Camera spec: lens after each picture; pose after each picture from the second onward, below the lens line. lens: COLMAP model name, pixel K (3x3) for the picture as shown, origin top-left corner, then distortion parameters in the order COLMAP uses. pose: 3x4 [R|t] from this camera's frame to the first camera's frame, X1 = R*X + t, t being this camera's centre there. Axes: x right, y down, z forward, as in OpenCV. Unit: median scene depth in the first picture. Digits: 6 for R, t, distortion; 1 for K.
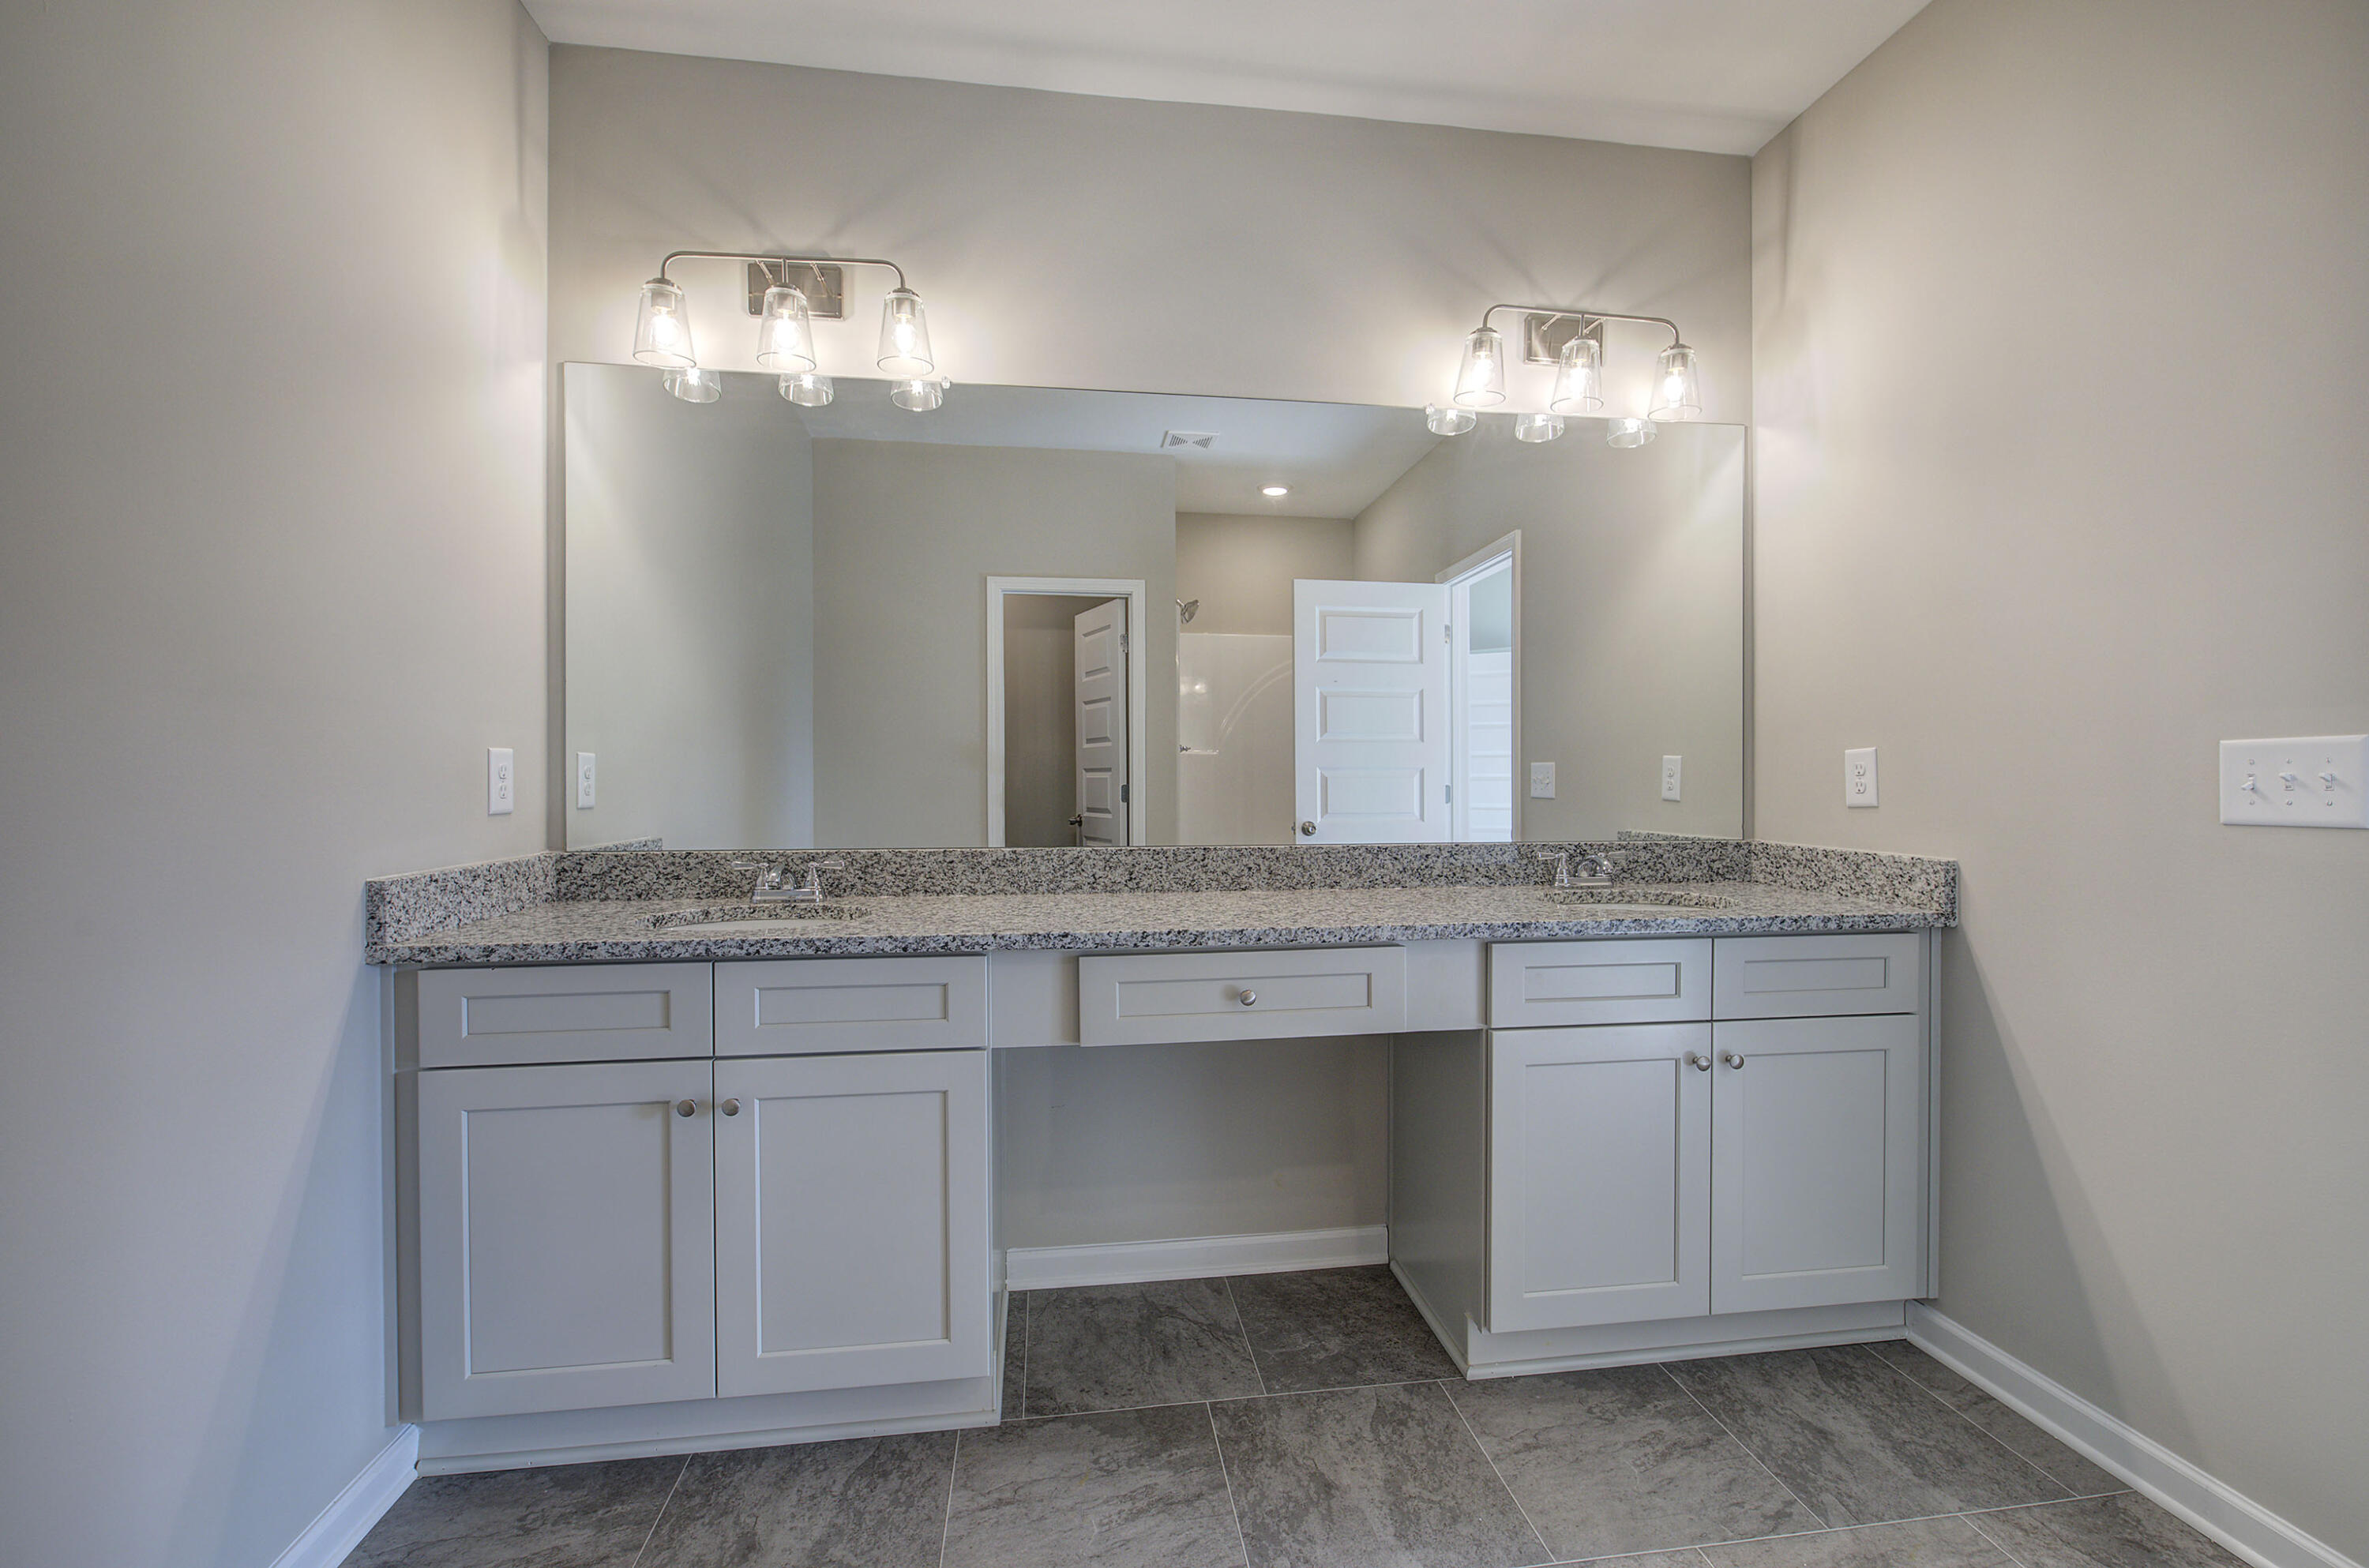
lens RADIAL K [[1003.0, 0, 1187.0], [0, 1003.0, 780.5], [0, 0, 1]] dist [-0.006290, 0.001567]
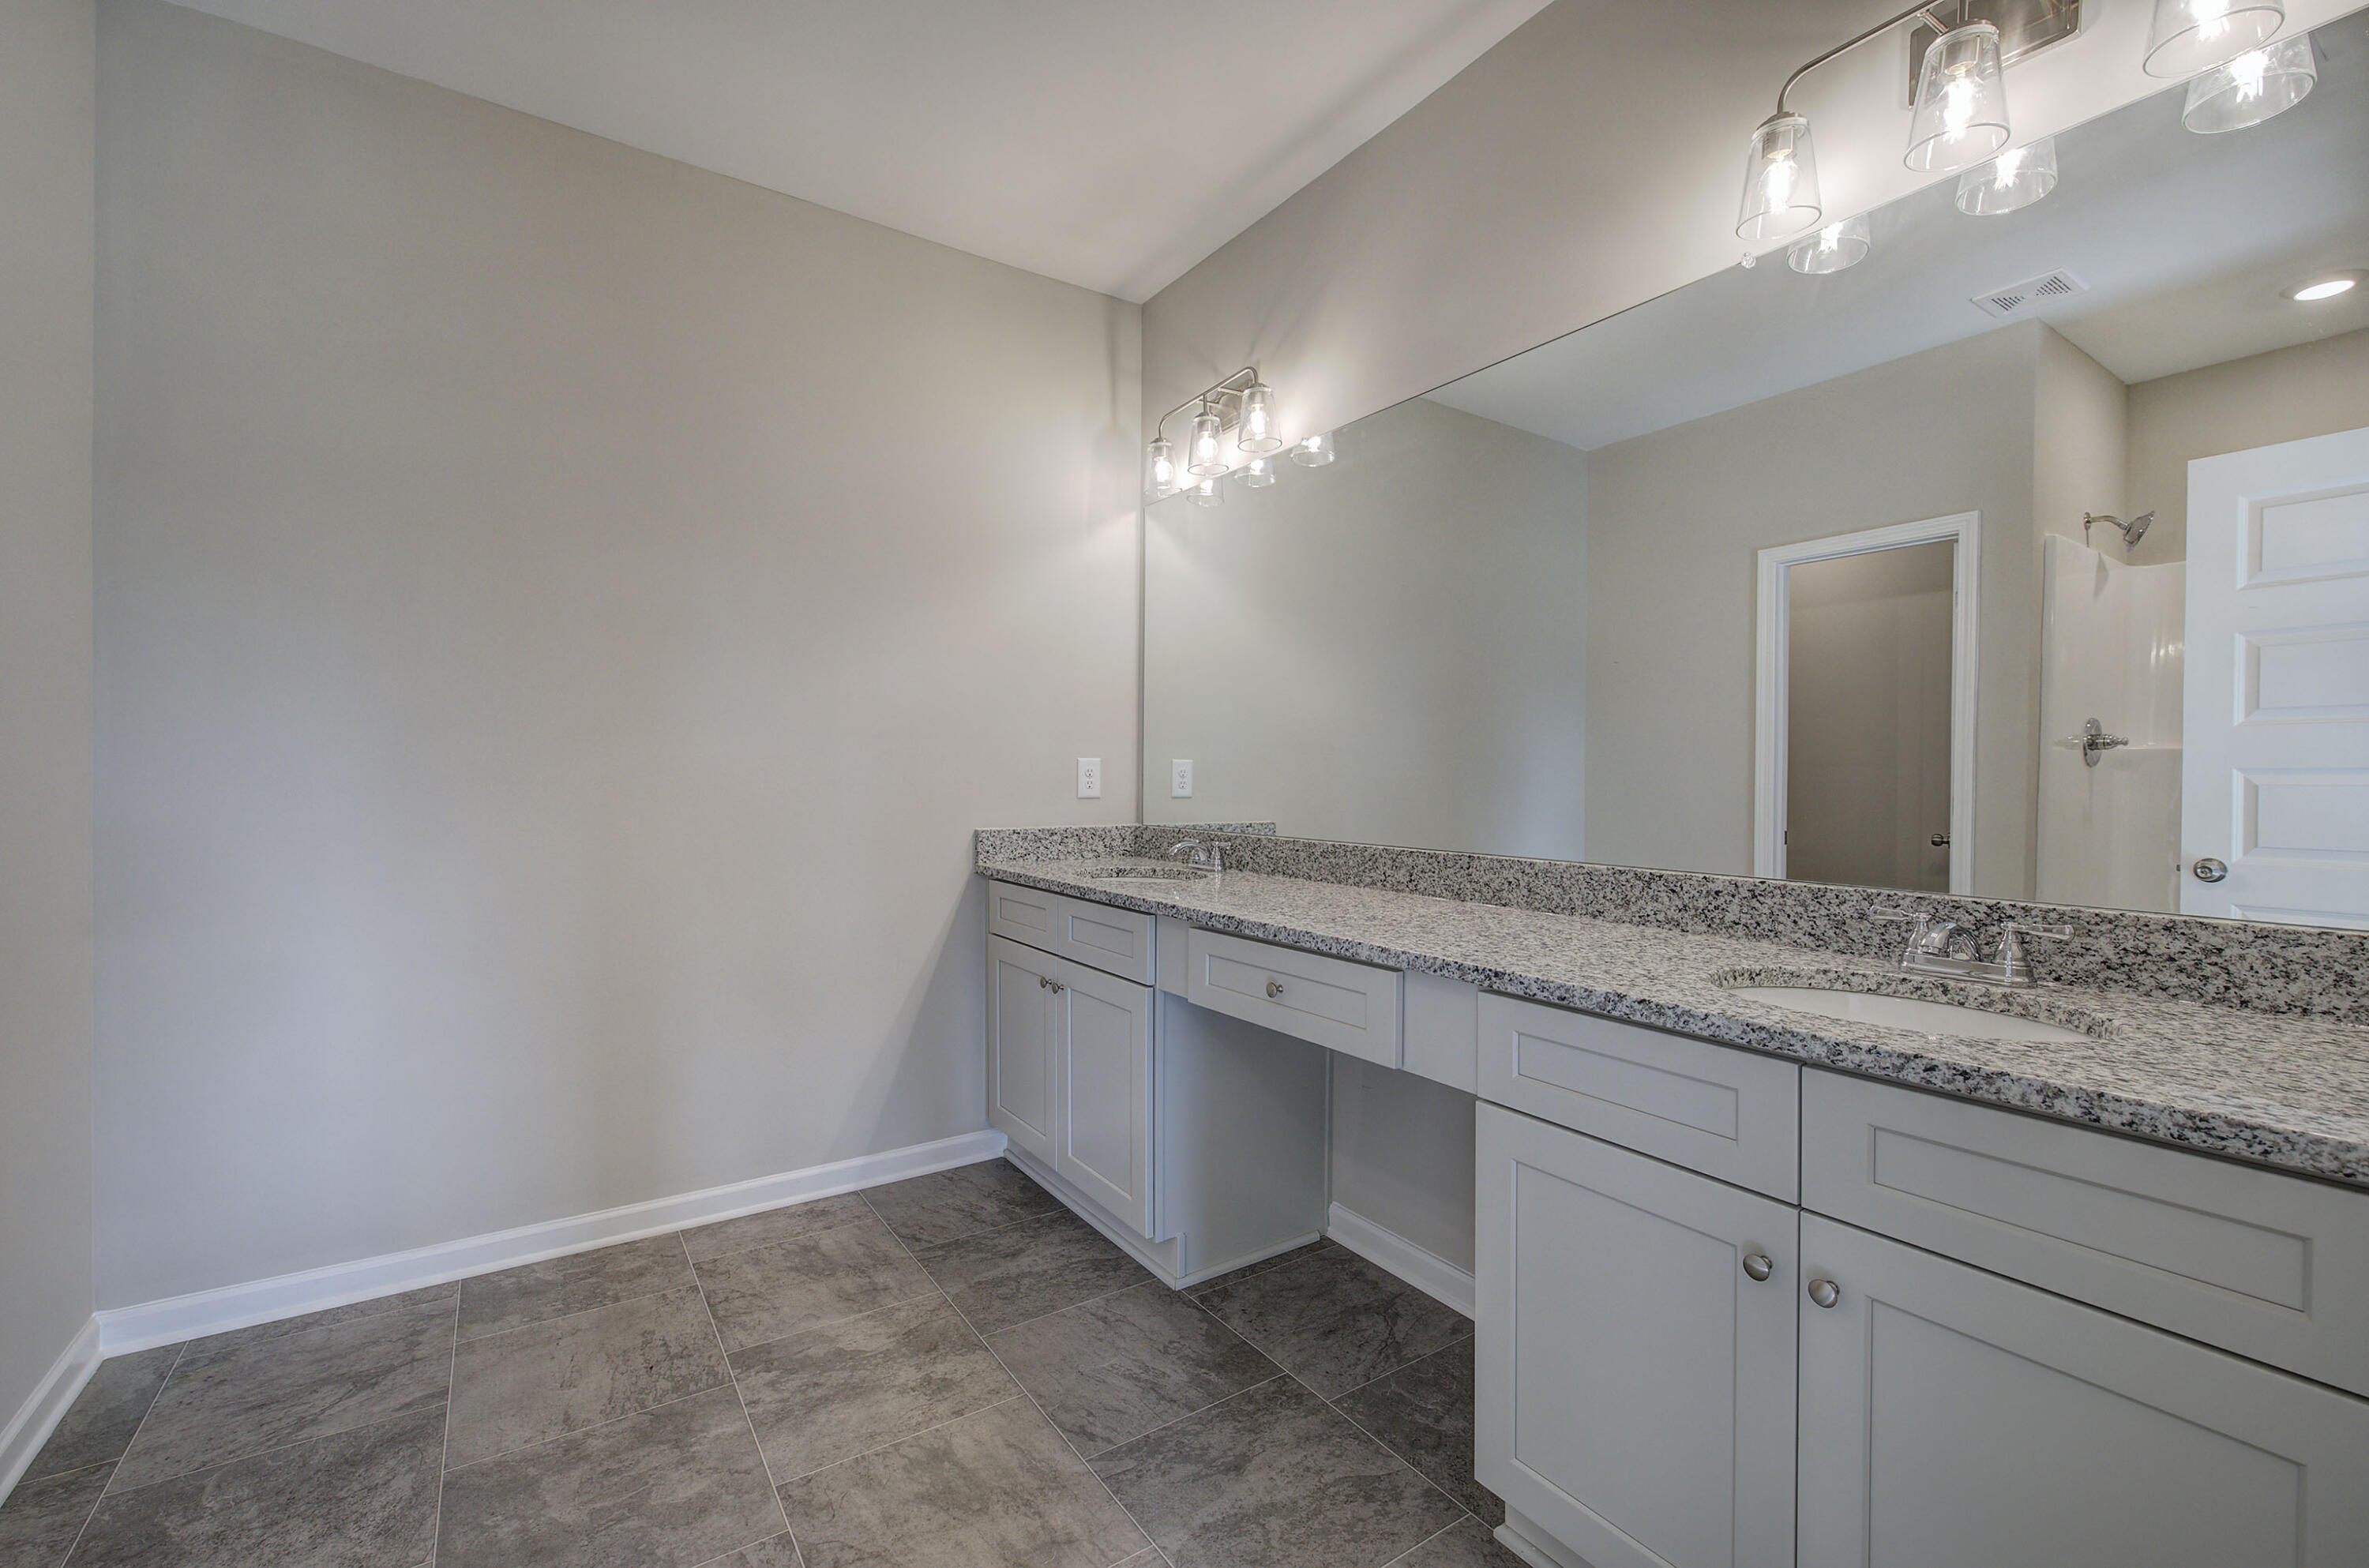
lens RADIAL K [[1003.0, 0, 1178.3], [0, 1003.0, 780.1], [0, 0, 1]] dist [-0.006290, 0.001567]
pose [[0.427270, 0.007764, -0.904091, 0.810914], [-0.009692, 0.999945, 0.004007, -0.004629], [0.904072, 0.007051, 0.427322, 0.390454]]
